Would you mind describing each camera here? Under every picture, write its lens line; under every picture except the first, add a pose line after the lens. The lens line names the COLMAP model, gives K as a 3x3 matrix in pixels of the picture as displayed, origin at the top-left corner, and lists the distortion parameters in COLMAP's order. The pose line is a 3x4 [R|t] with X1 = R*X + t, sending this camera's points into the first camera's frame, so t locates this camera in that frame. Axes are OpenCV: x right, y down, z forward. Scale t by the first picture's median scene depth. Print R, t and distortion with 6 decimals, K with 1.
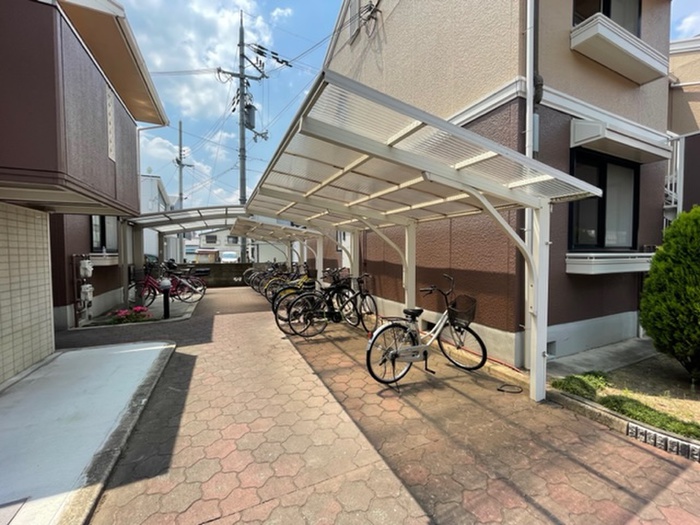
lens RADIAL K [[283.0, 0, 350.0], [0, 283.0, 262.5], [0, 0, 1]] dist [0.000544, -0.000014]
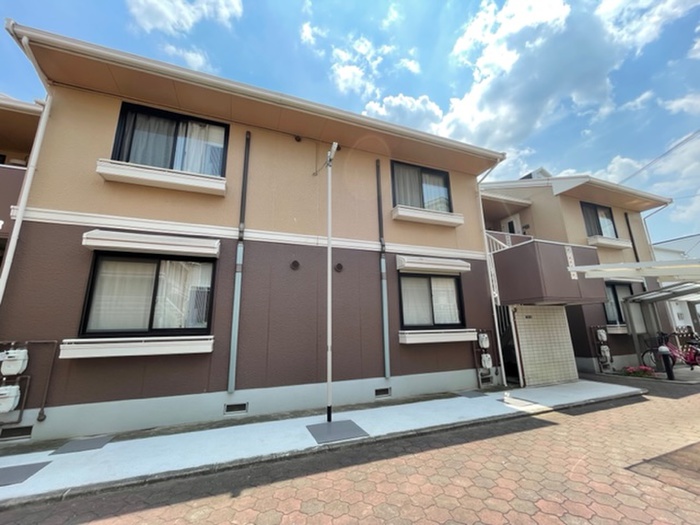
lens RADIAL K [[283.0, 0, 350.0], [0, 283.0, 262.5], [0, 0, 1]] dist [0.000544, -0.000014]
pose [[-0.050811, -0.220575, -0.974046, 0.753397], [-0.013949, 0.975367, -0.220147, -0.006887], [0.998611, 0.002401, -0.052636, -0.307000]]
